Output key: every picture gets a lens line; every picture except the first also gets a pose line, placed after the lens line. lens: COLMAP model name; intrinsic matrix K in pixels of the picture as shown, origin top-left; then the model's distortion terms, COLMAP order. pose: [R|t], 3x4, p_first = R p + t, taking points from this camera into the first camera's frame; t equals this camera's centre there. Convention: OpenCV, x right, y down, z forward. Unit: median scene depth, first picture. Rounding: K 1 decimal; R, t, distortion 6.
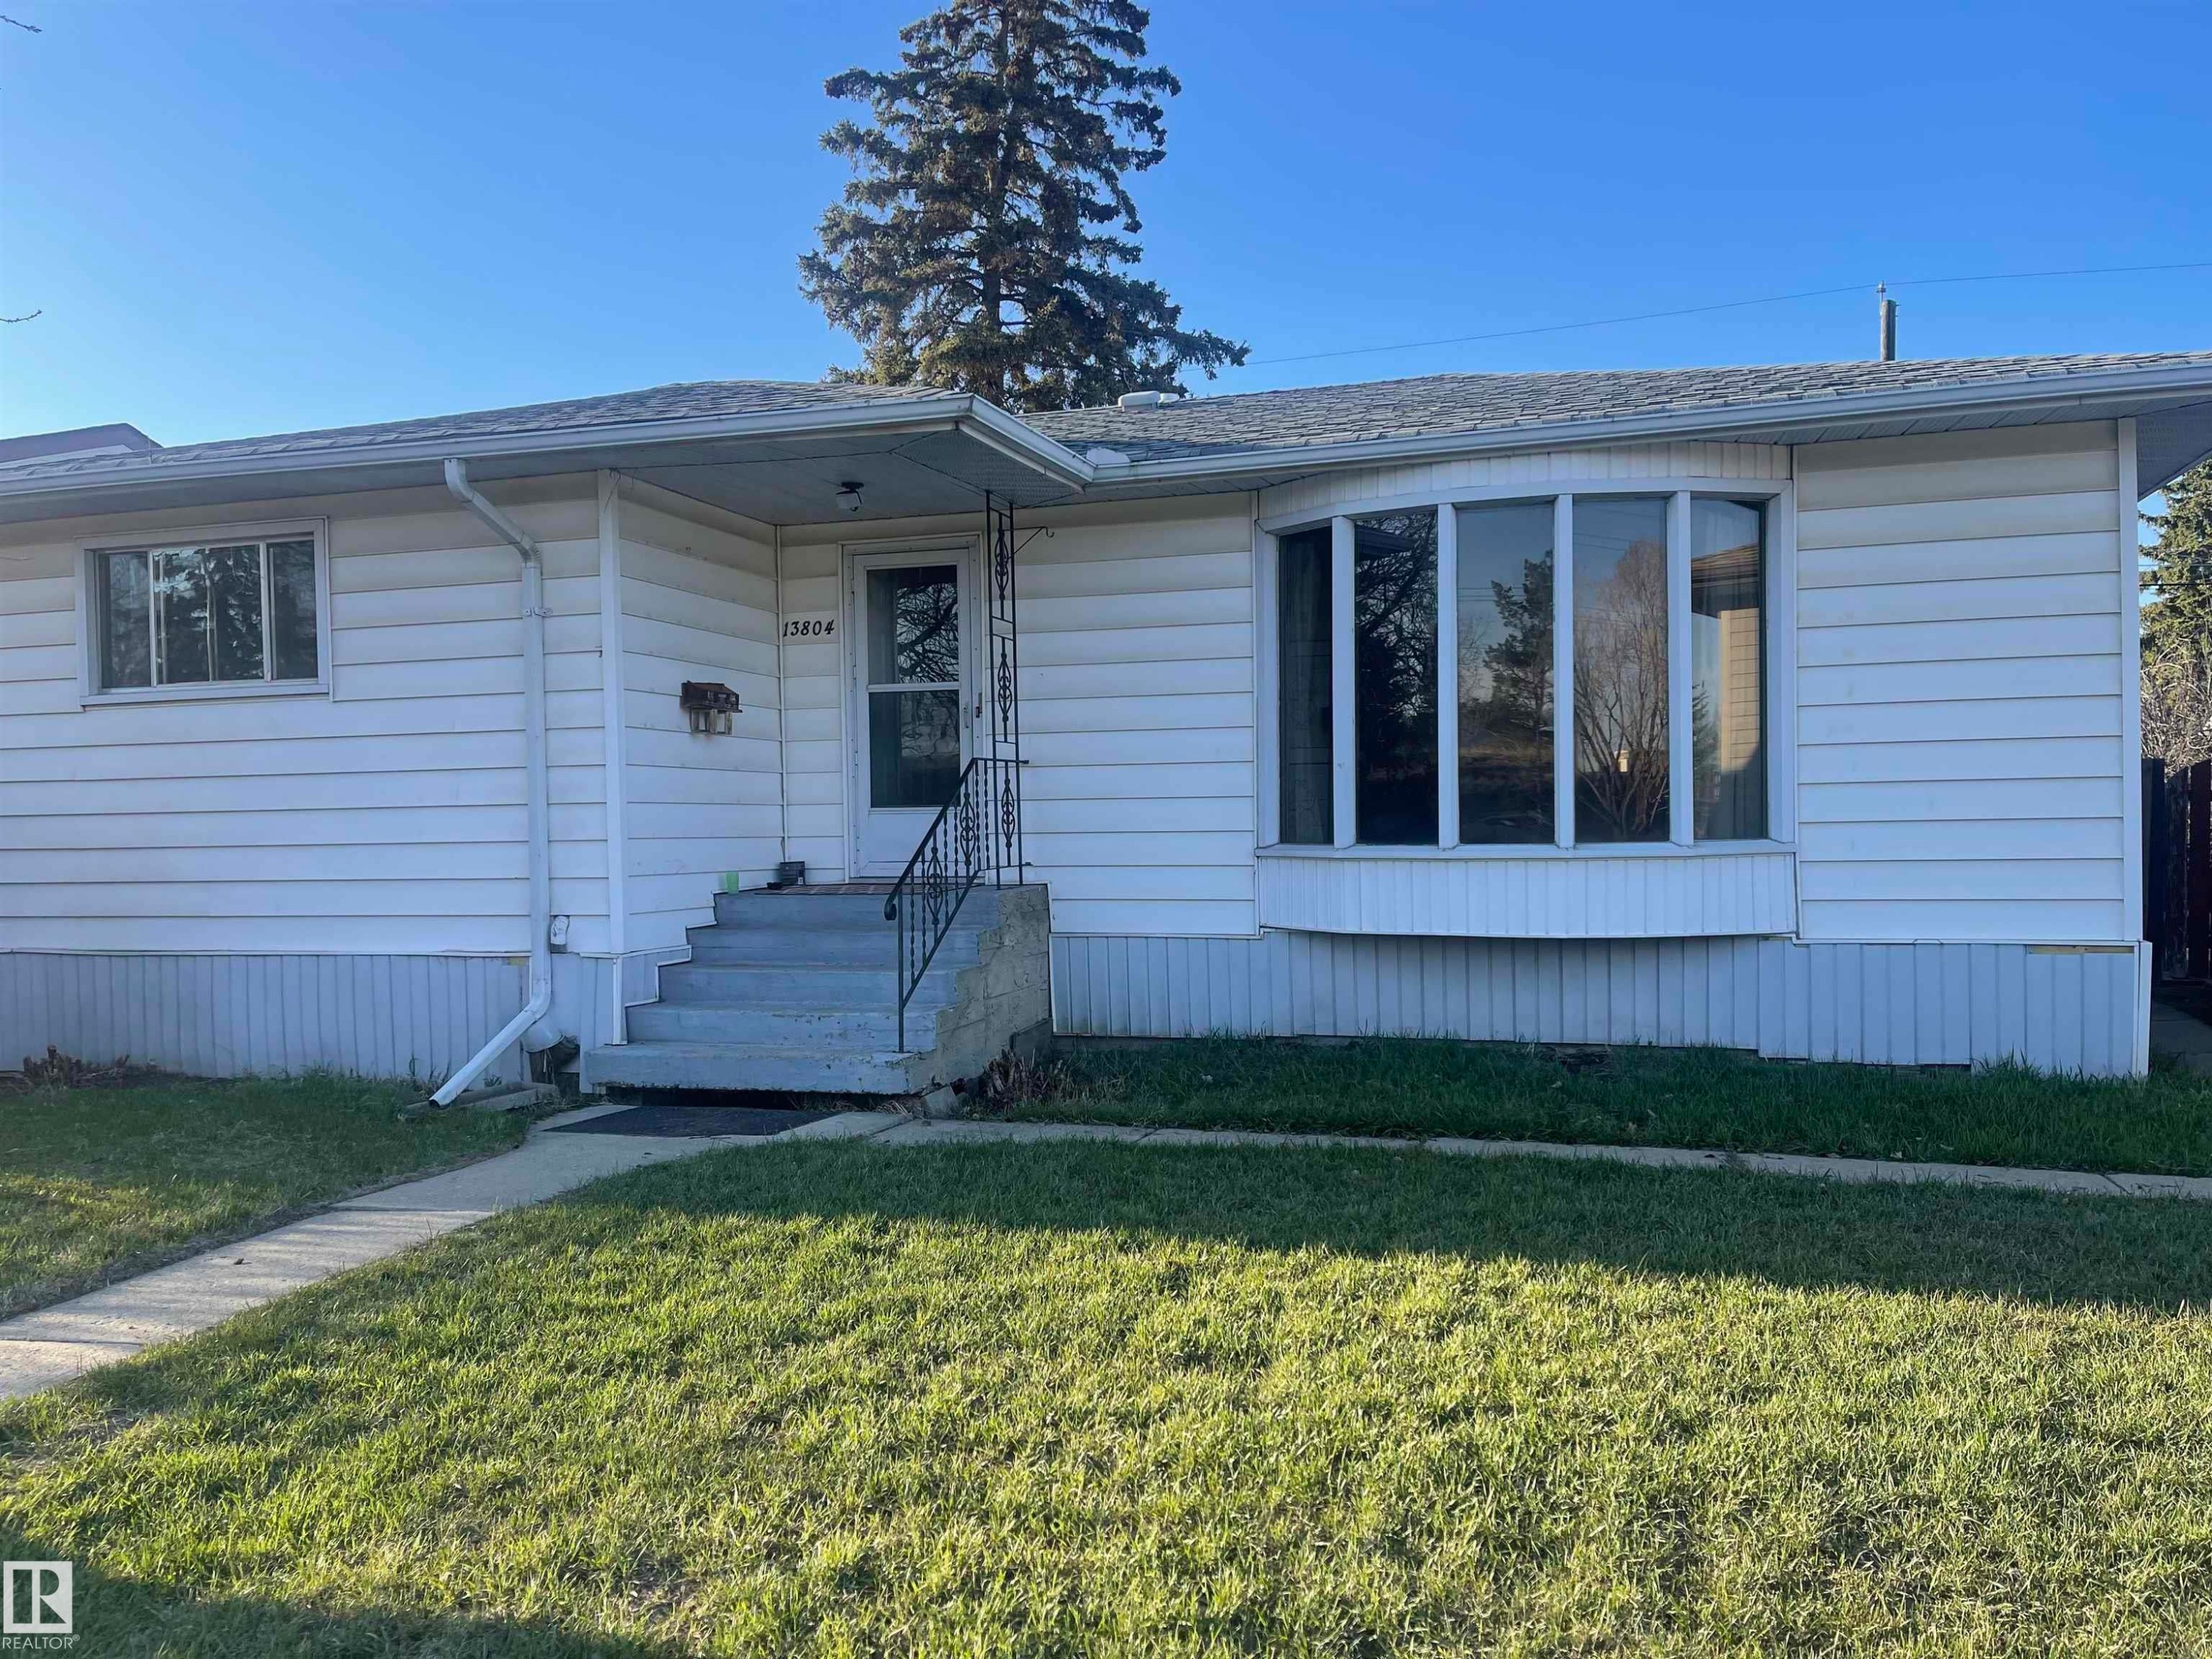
lens RADIAL K [[1626.9, 0, 1095.2], [0, 1626.9, 834.4], [0, 0, 1]] dist [0.037522, -0.009393]
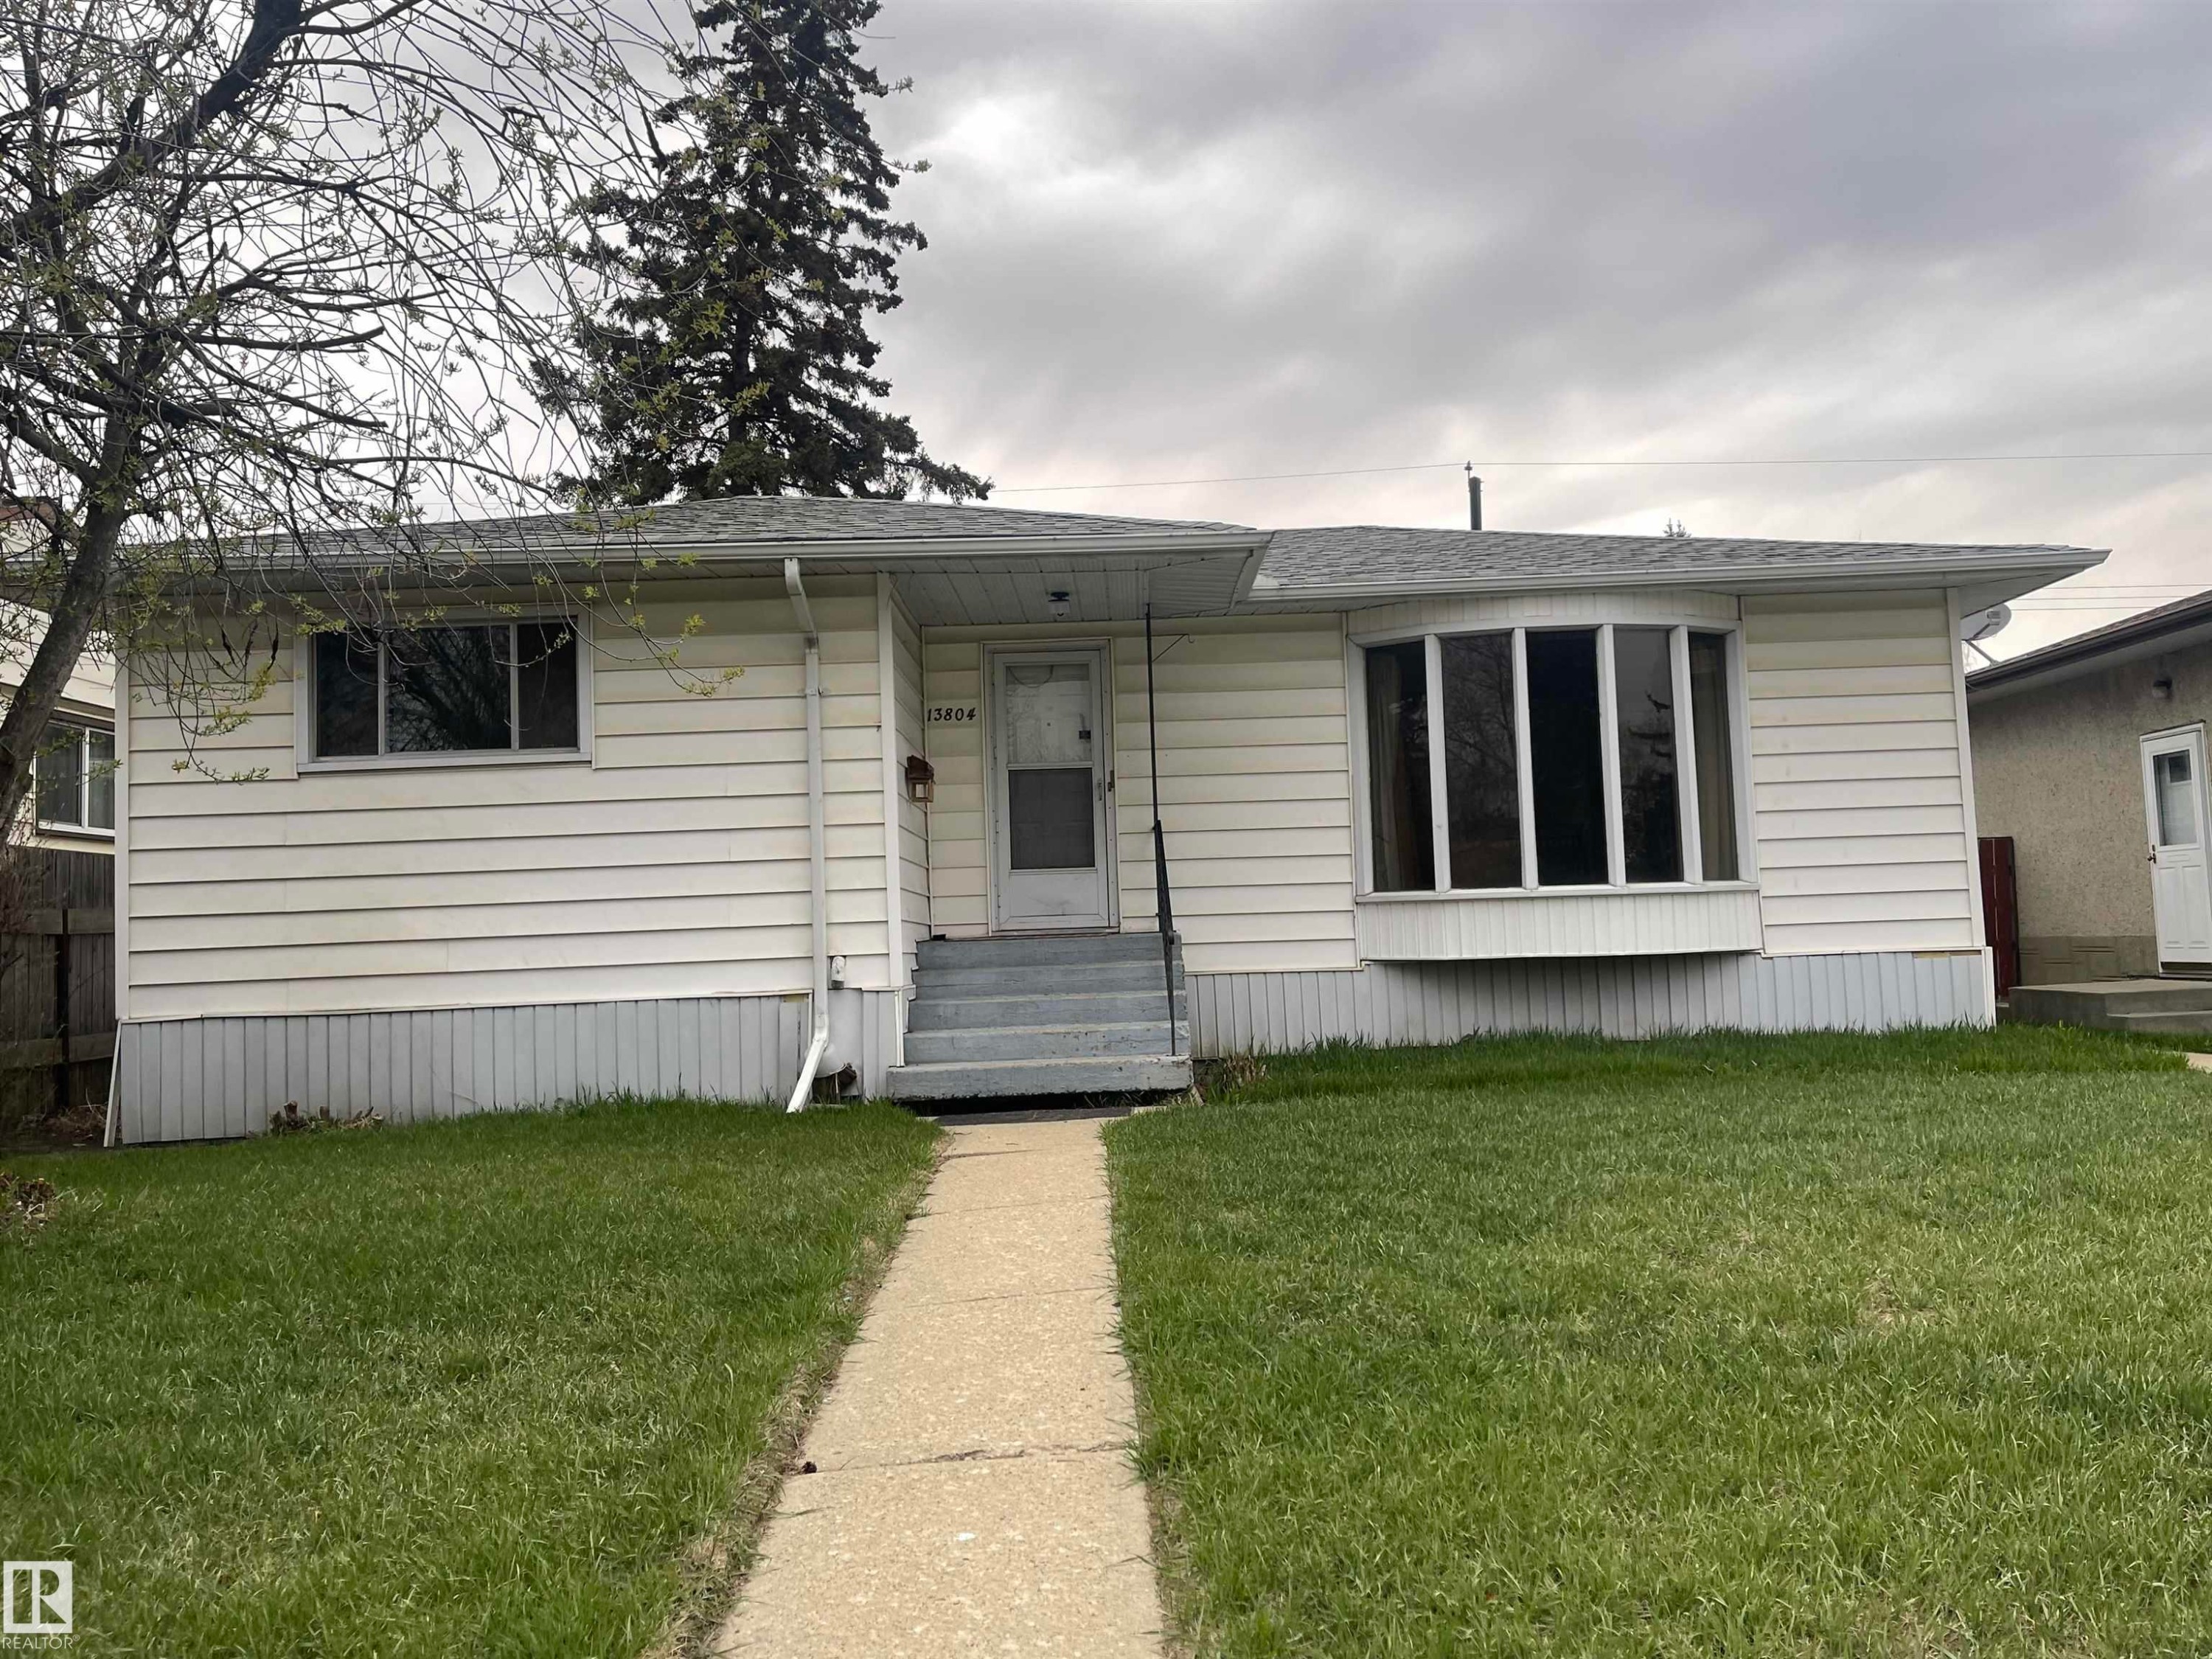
lens RADIAL K [[1700.9, 0, 1099.4], [0, 1700.9, 819.6], [0, 0, 1]] dist [0.058940, -0.047552]
pose [[0.953798, 0.004033, 0.300423, -0.527331], [0.023306, 0.995904, -0.087362, 0.064875], [-0.299544, 0.090327, 0.949797, -0.196775]]
